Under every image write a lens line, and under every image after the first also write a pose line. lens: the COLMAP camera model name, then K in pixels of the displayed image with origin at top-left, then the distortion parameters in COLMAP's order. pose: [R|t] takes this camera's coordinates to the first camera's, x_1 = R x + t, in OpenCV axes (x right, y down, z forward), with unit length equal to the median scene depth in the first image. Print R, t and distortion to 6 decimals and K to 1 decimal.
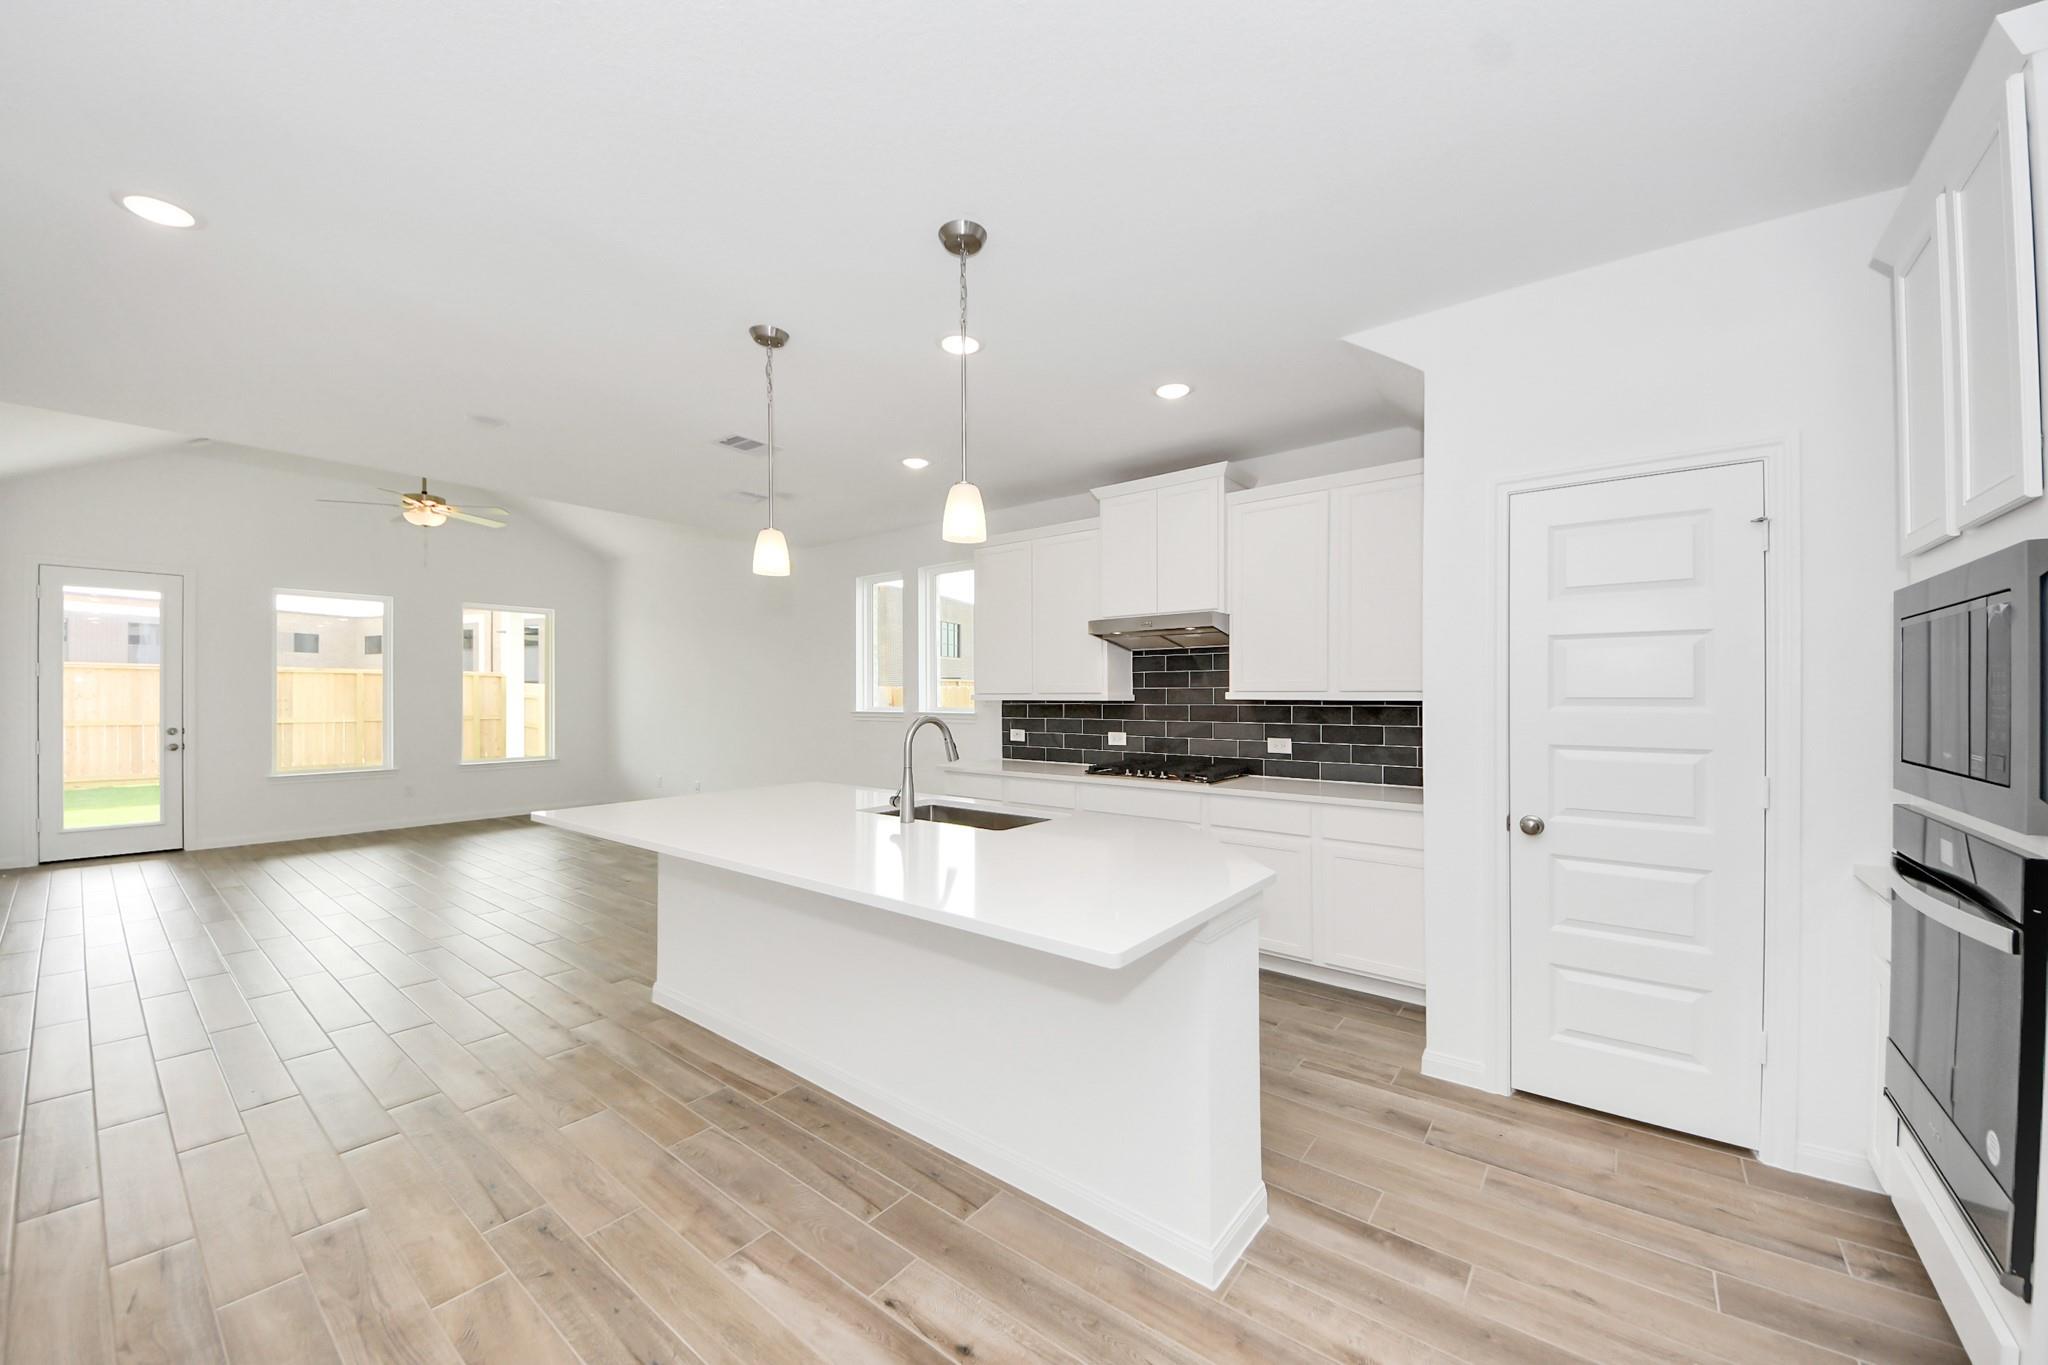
lens RADIAL K [[768.0, 0, 1021.3], [0, 768.0, 689.5], [0, 0, 1]] dist [0.013917, -0.007049]
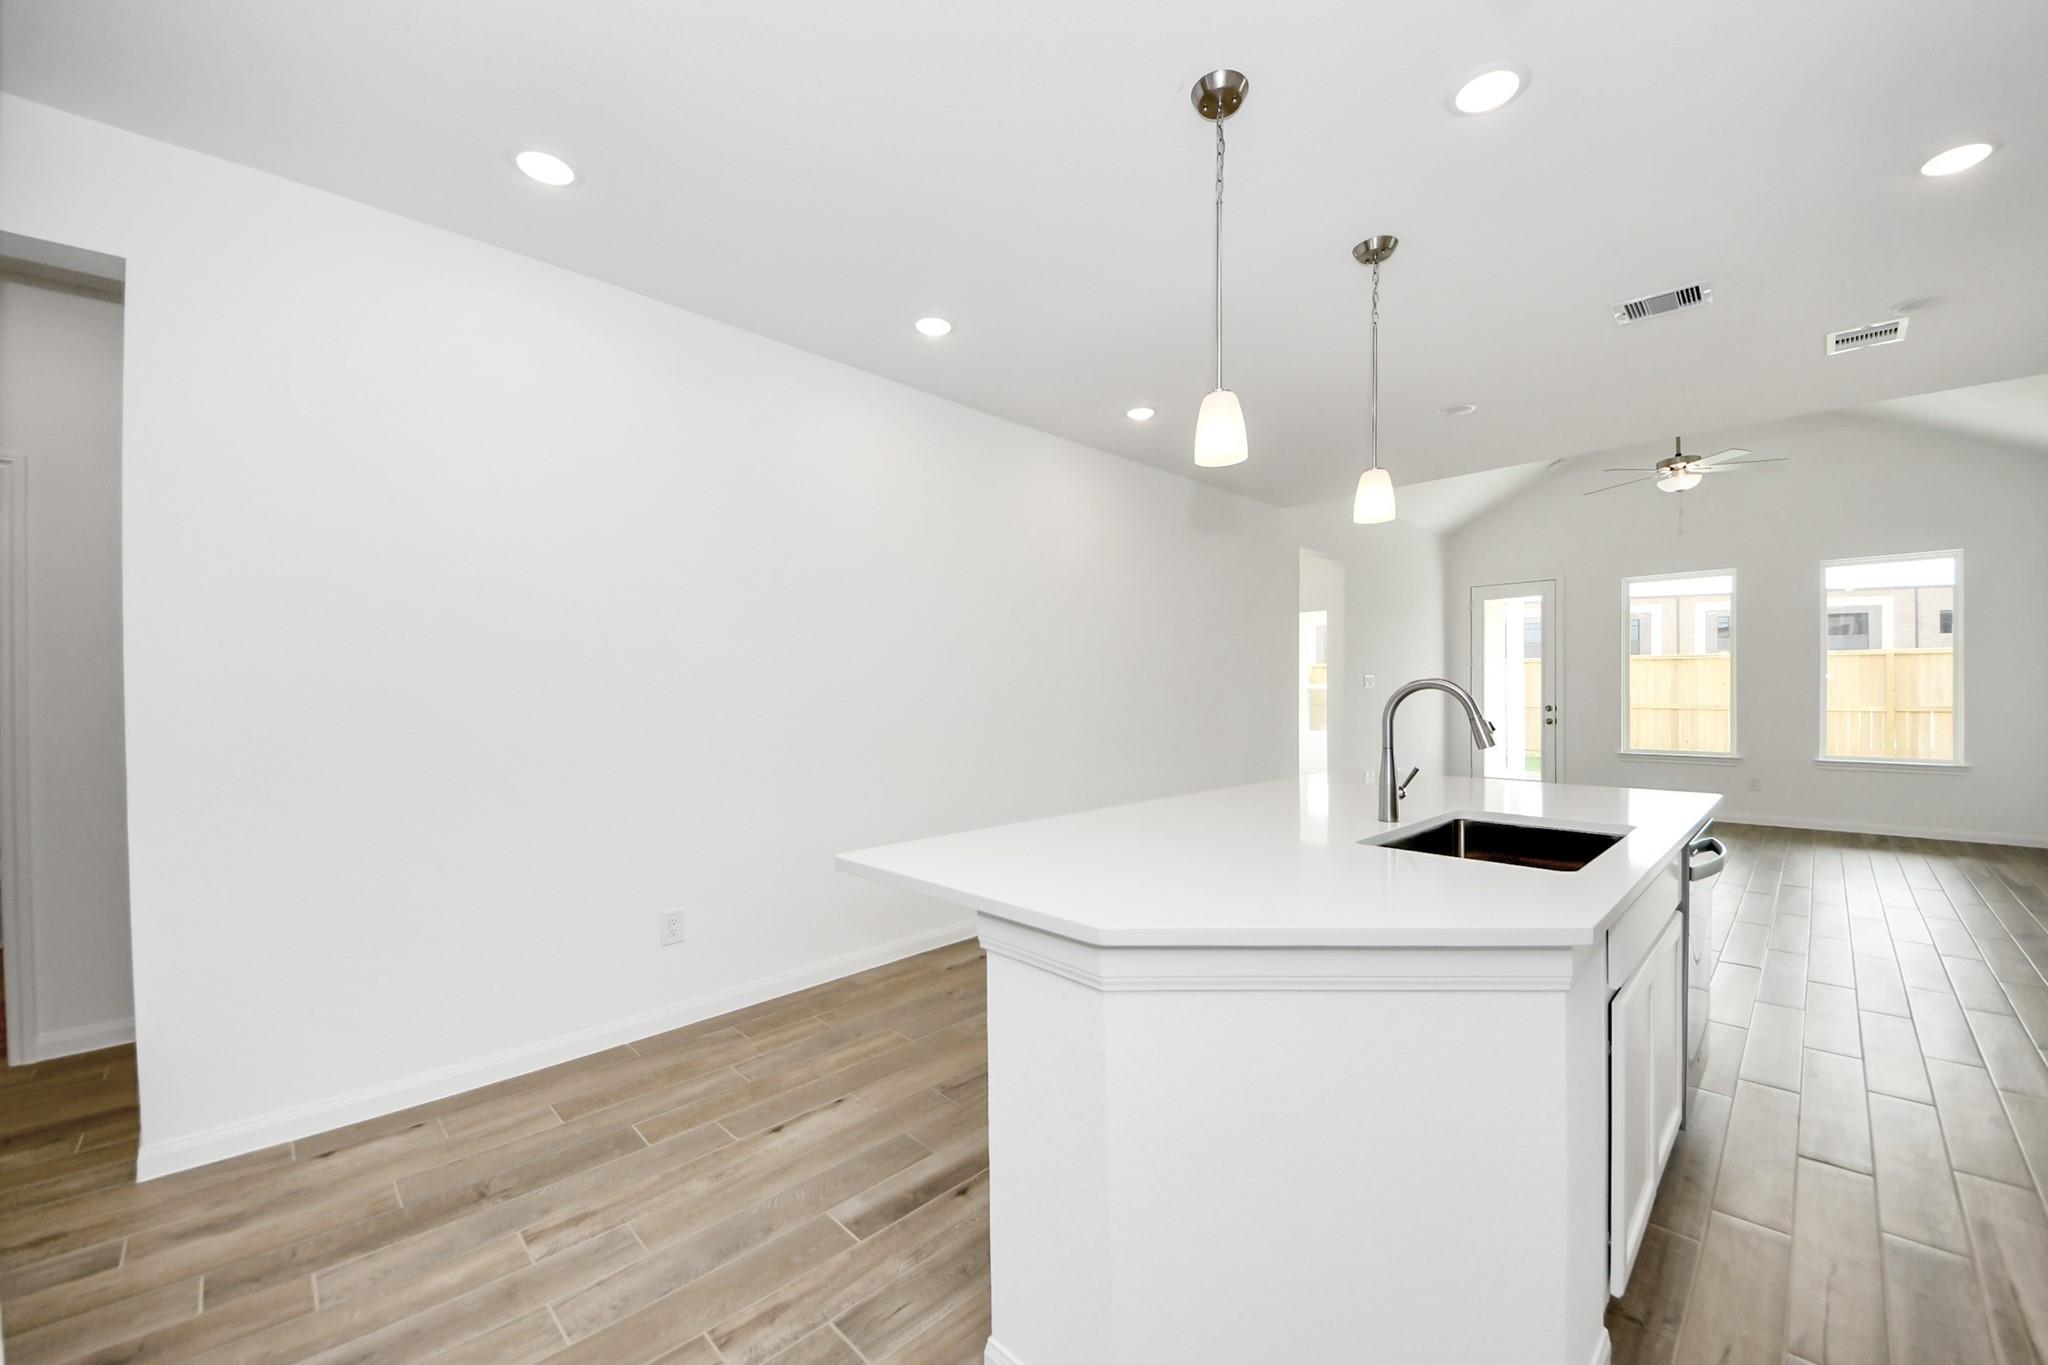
lens RADIAL K [[824.2, 0, 1013.7], [0, 824.2, 700.5], [0, 0, 1]] dist [0.008978, -0.006850]
pose [[-0.113597, 0.009946, -0.993477, 0.437435], [0.015994, 0.999839, 0.008181, 0.025817], [0.993398, -0.014960, -0.113738, 0.456409]]
